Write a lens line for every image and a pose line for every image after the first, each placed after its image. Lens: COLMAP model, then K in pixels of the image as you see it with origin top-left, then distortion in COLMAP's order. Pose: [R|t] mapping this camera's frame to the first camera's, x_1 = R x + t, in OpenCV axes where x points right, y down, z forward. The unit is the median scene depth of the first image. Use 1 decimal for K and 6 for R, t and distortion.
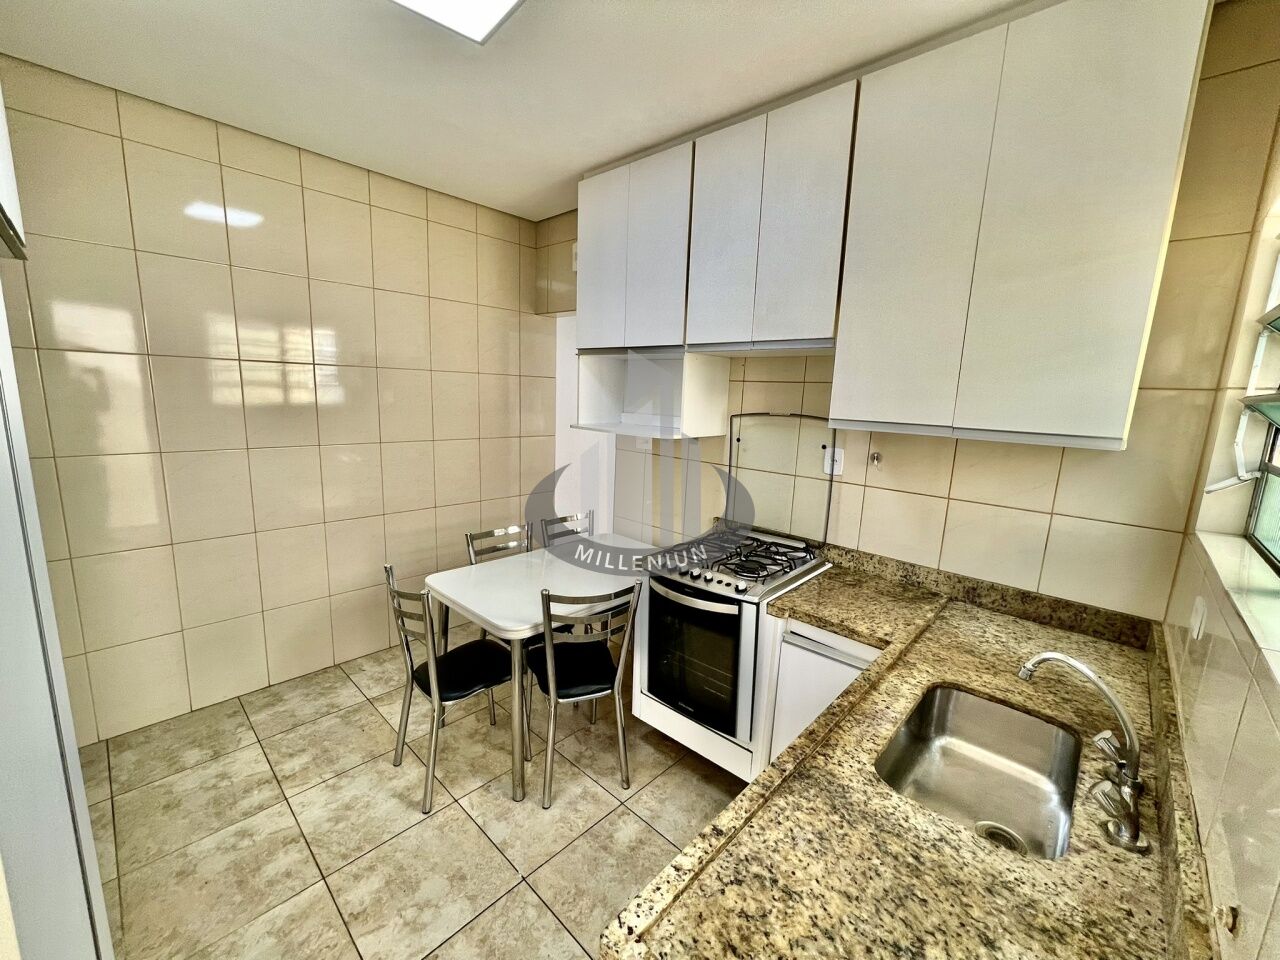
lens RADIAL K [[516.4, 0, 635.5], [0, 516.4, 479.9], [0, 0, 1]] dist [-0.000851, 0.001282]
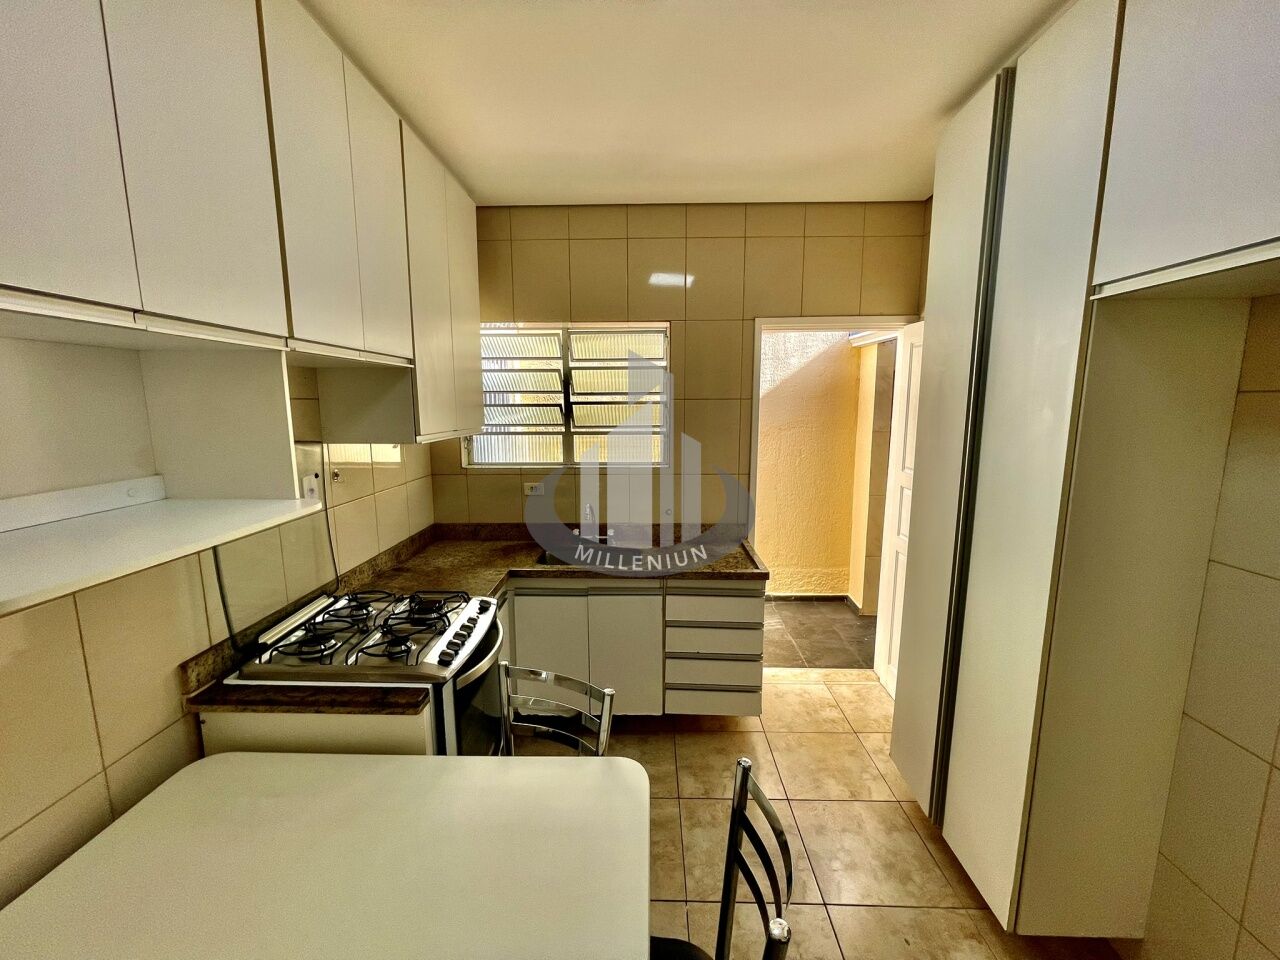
lens RADIAL K [[516.4, 0, 637.2], [0, 516.4, 479.2], [0, 0, 1]] dist [-0.000851, 0.001282]
pose [[-0.667984, -0.143625, 0.730185, -0.637339], [0.106349, 0.952704, 0.284683, -0.258523], [-0.736538, 0.267818, -0.621117, 1.220431]]
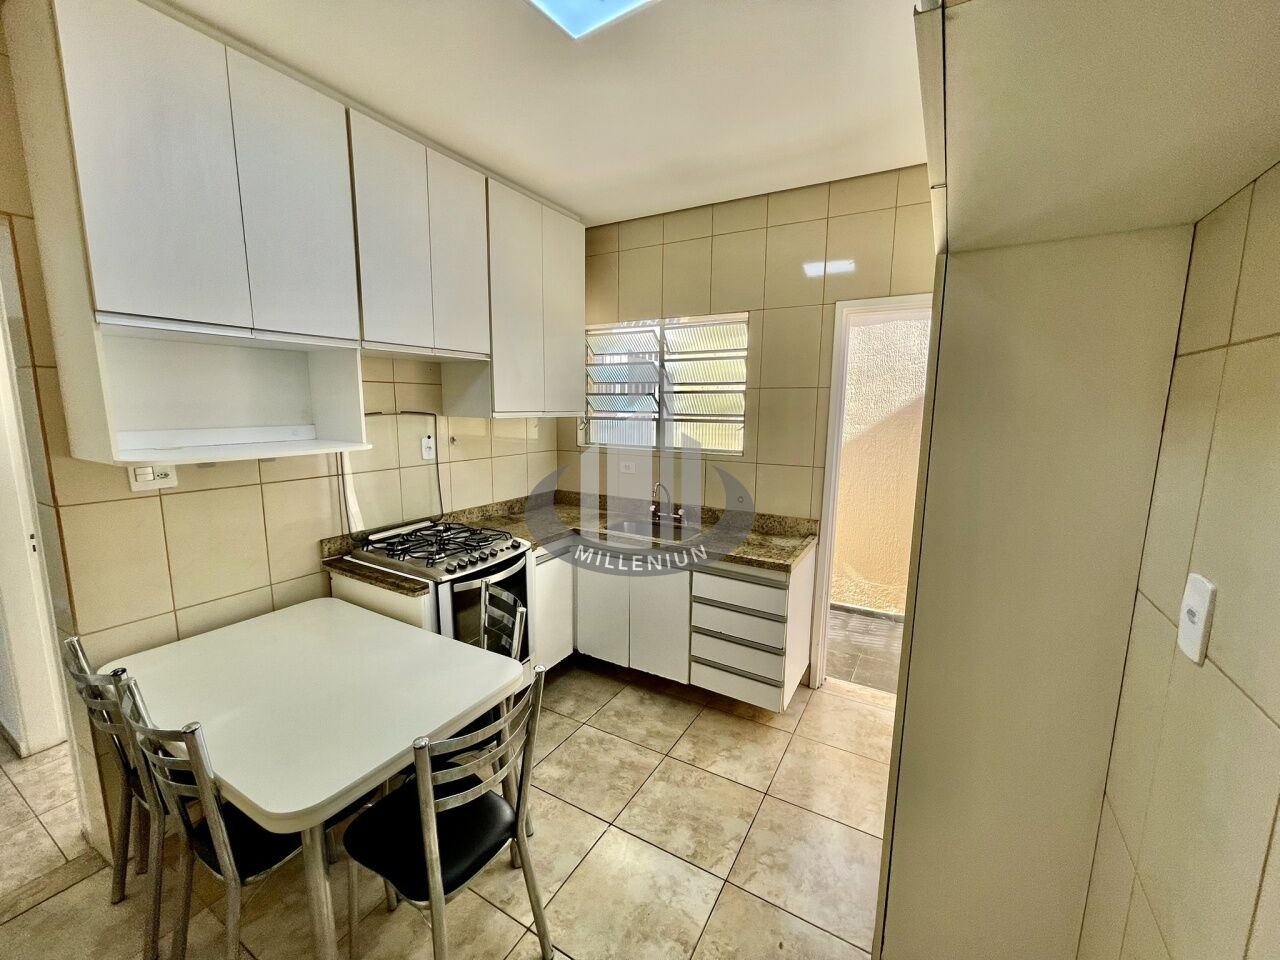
lens RADIAL K [[516.4, 0, 635.6], [0, 516.4, 479.1], [0, 0, 1]] dist [-0.000851, 0.001282]
pose [[-0.224763, -0.182460, 0.957178, -0.981519], [0.149070, 0.964310, 0.218824, -0.173296], [-0.962943, 0.191870, -0.189542, 0.840561]]
